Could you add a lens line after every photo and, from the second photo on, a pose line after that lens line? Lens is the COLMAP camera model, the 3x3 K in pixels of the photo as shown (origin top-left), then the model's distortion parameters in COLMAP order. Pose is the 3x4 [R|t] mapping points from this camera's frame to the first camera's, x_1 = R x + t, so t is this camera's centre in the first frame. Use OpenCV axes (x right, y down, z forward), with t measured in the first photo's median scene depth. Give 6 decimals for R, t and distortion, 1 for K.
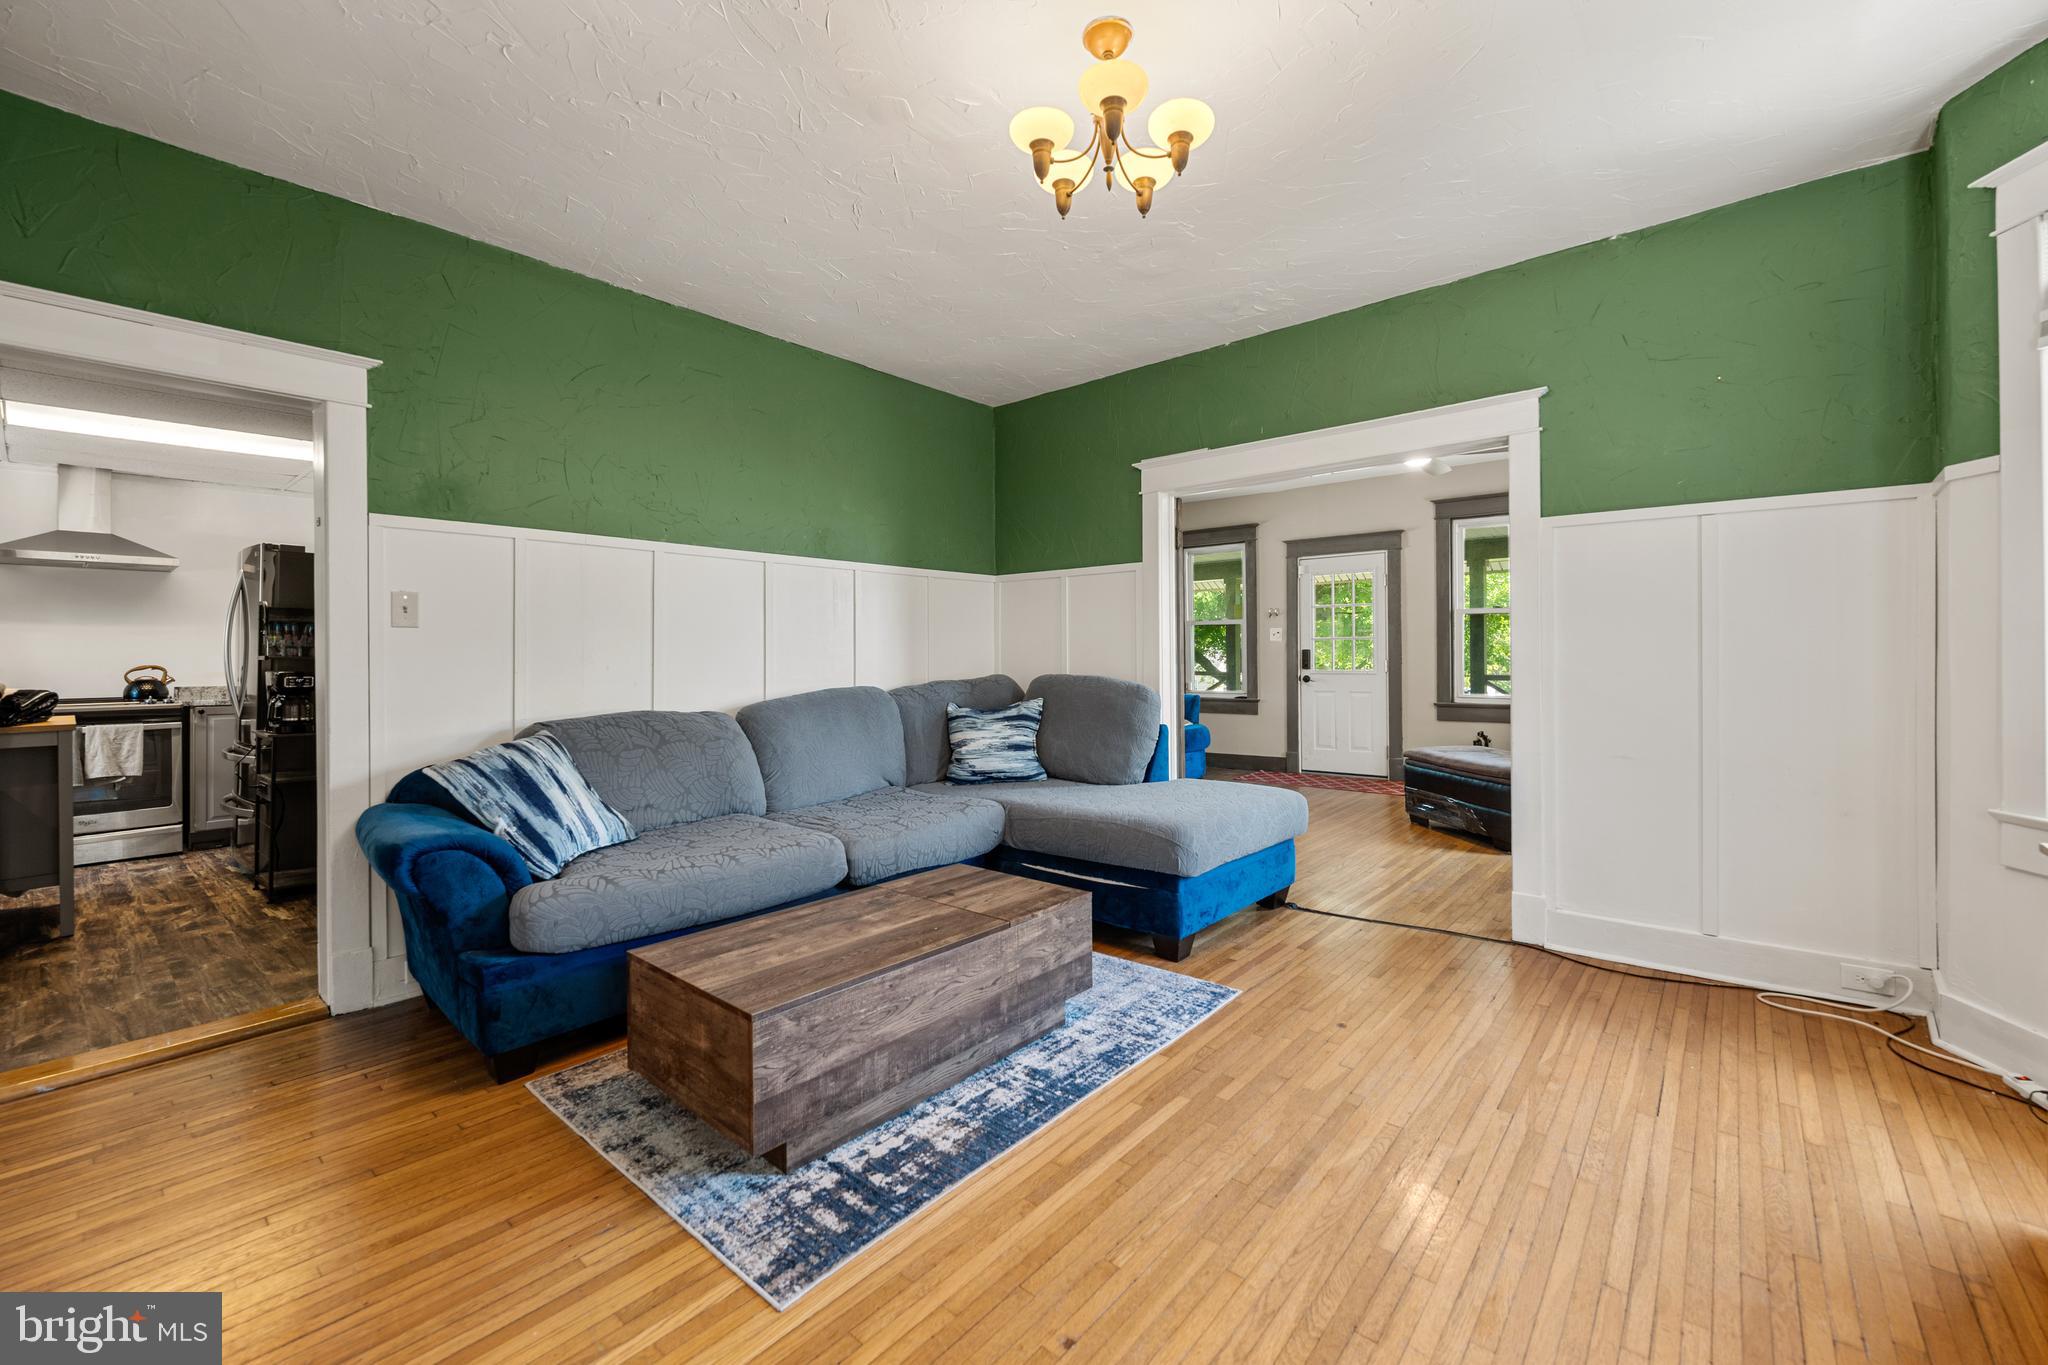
lens RADIAL K [[829.6, 0, 1020.6], [0, 829.6, 654.5], [0, 0, 1]] dist [0.001710, -0.000014]
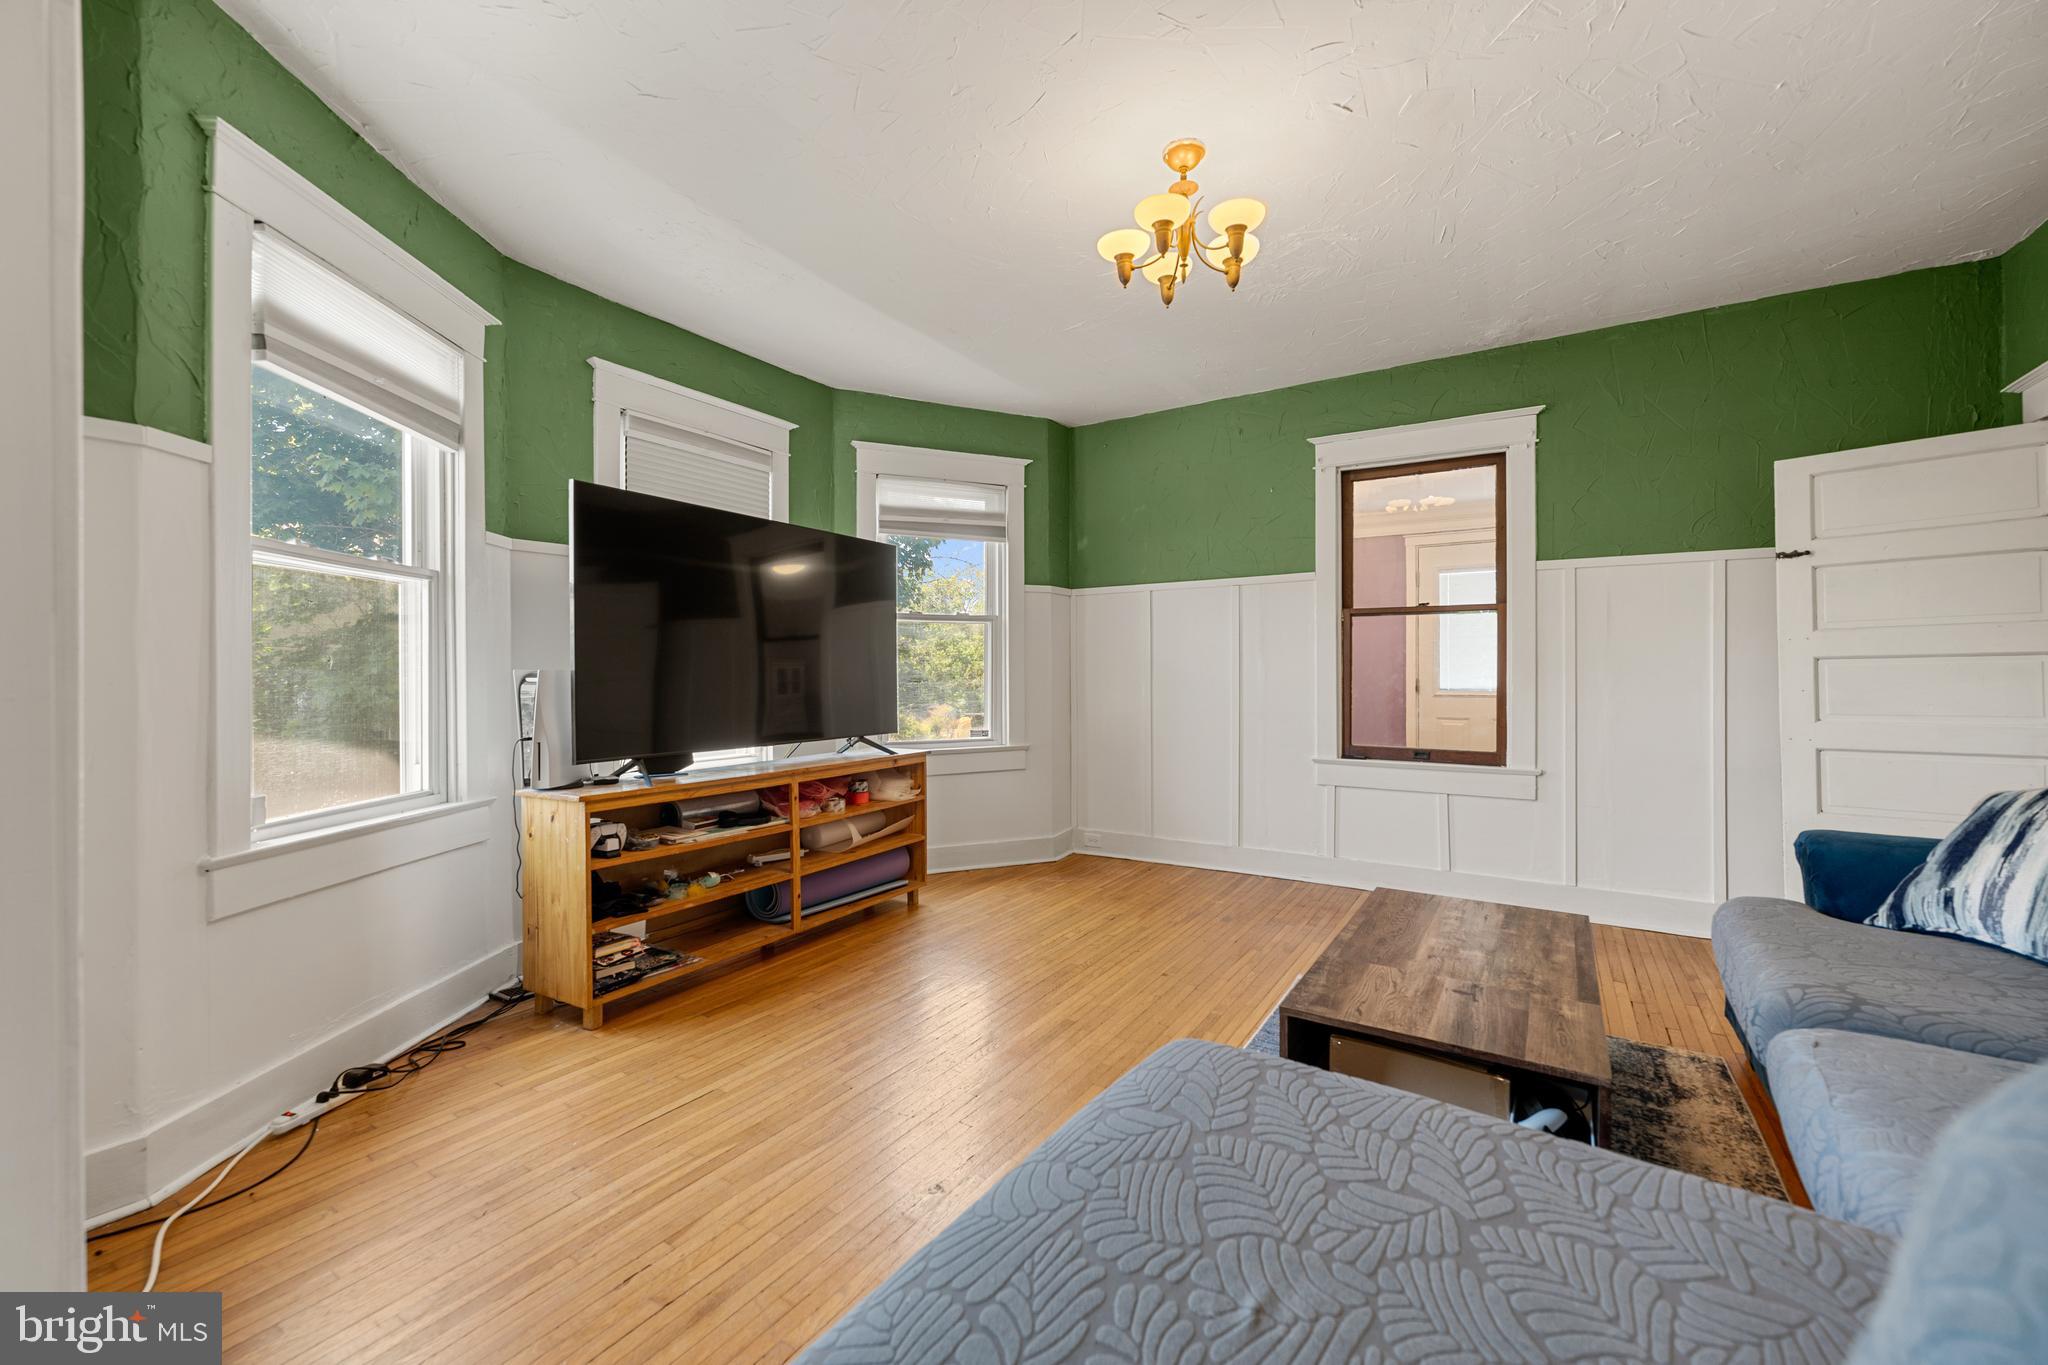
lens RADIAL K [[829.6, 0, 1019.5], [0, 829.6, 675.9], [0, 0, 1]] dist [0.001710, -0.000014]
pose [[-0.989966, 0.008502, -0.141049, 0.441160], [0.007902, 0.999957, 0.004818, 0.003053], [0.141084, 0.003655, -0.989991, 1.834055]]
